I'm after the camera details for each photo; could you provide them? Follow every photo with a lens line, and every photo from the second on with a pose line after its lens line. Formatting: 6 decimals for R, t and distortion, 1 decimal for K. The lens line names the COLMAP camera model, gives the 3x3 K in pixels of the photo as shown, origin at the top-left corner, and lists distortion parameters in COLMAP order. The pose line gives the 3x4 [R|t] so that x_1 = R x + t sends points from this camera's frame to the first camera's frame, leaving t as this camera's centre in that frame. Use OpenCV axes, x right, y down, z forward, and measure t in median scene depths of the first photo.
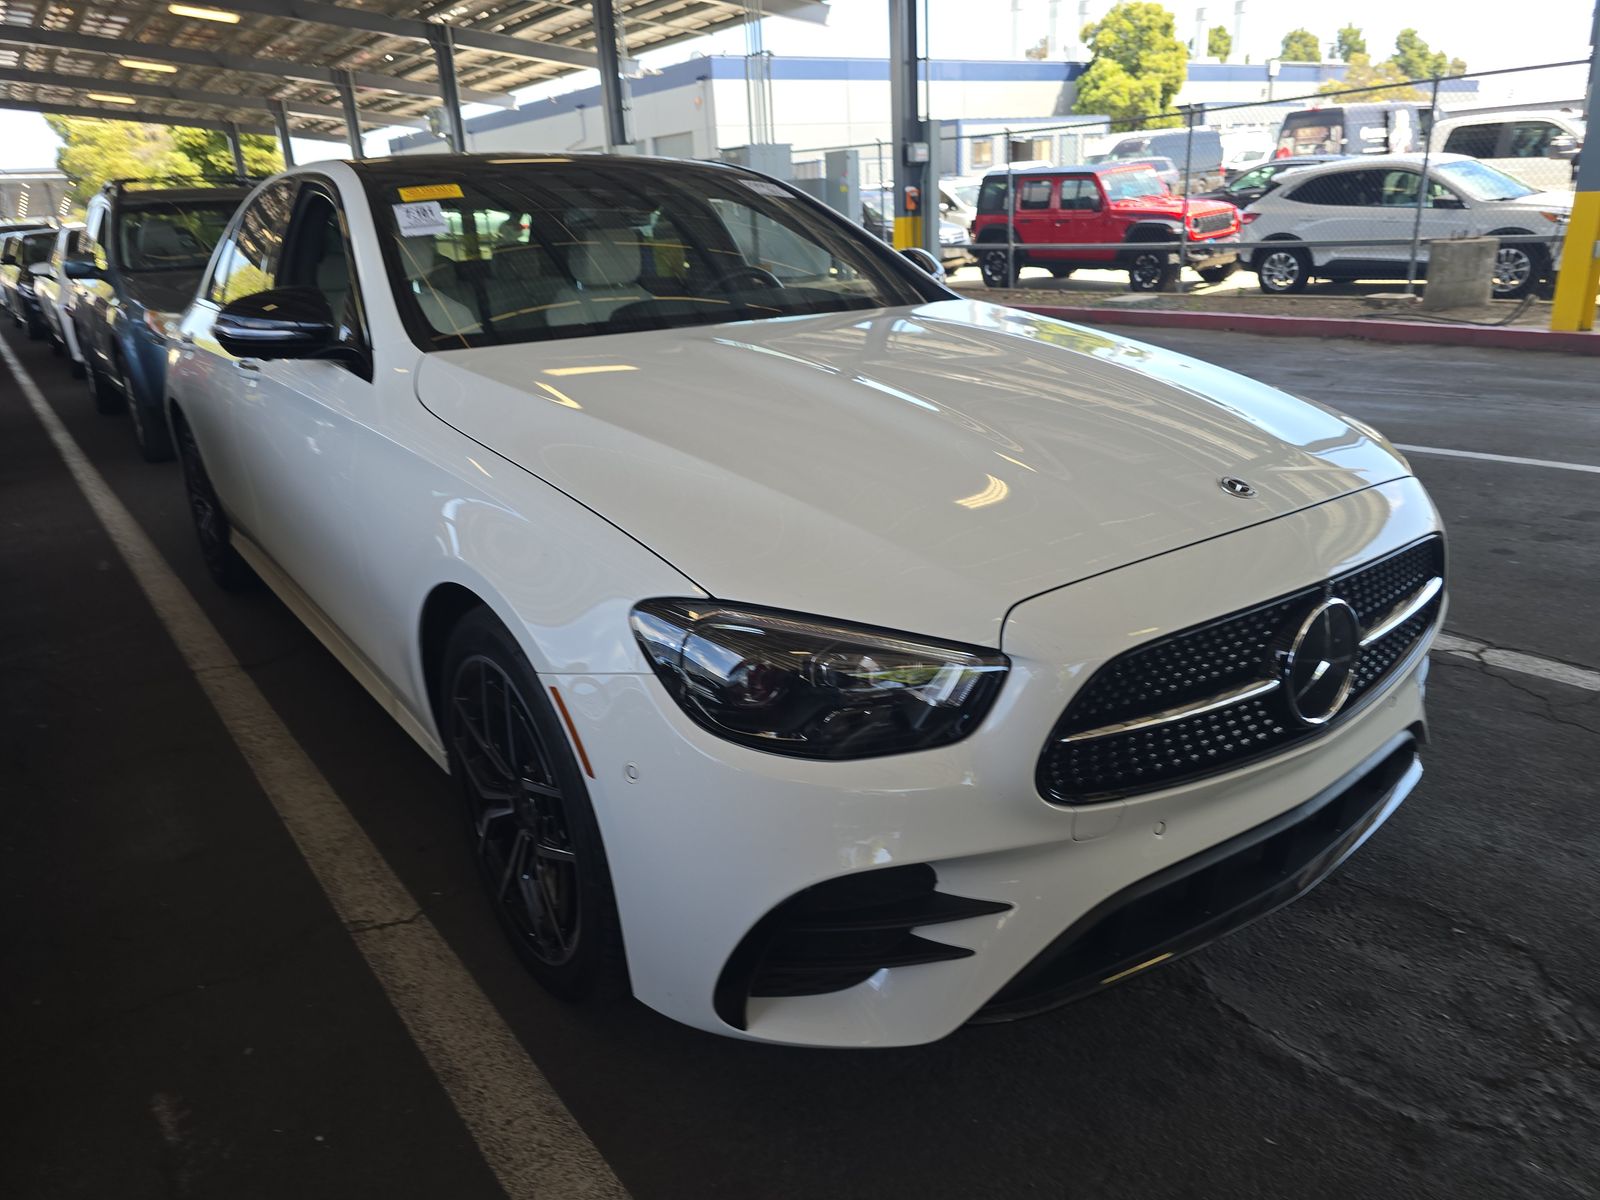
lens RADIAL K [[1150.0, 0, 800.0], [0, 1150.0, 600.0], [0, 0, 1]] dist [0.033386, -0.040931]
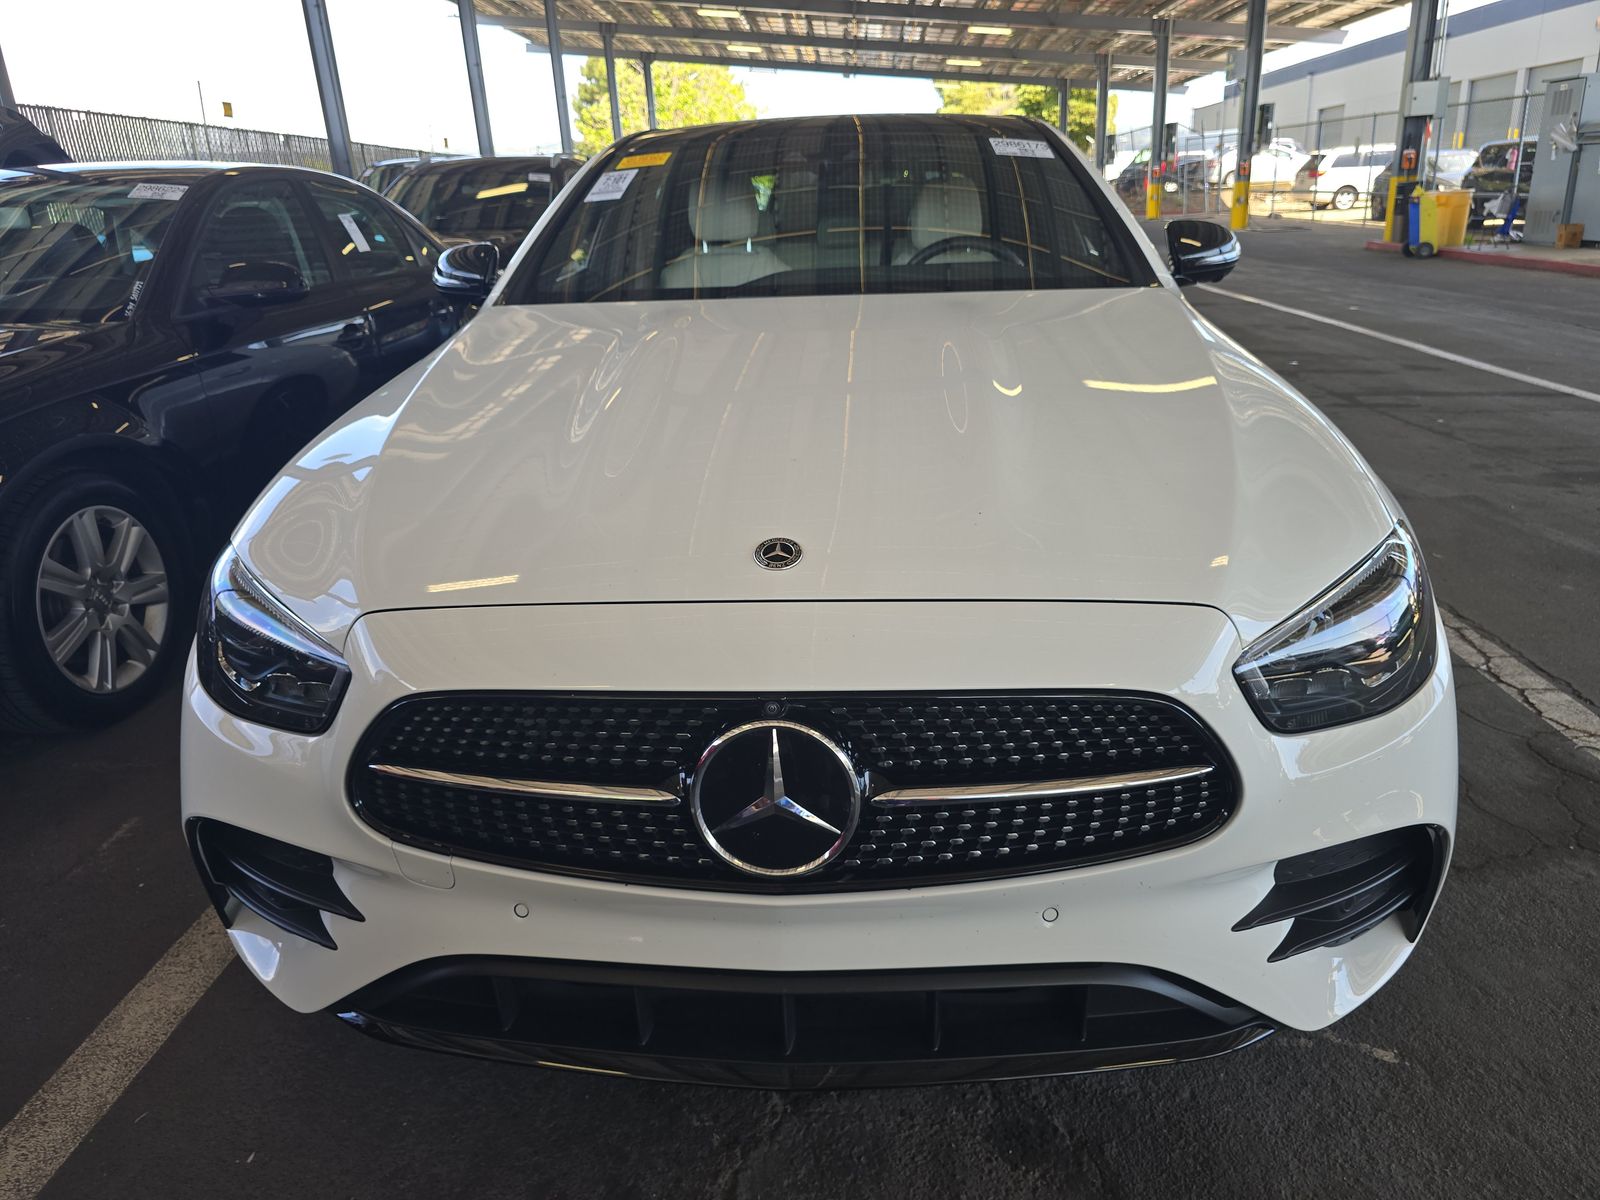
lens RADIAL K [[1150.0, 0, 800.0], [0, 1150.0, 600.0], [0, 0, 1]] dist [0.033386, -0.040931]
pose [[0.743682, 0.229055, -0.628068, 0.108012], [-0.203692, 0.972439, 0.113460, -0.019123], [0.636747, 0.043554, 0.769842, 0.052065]]
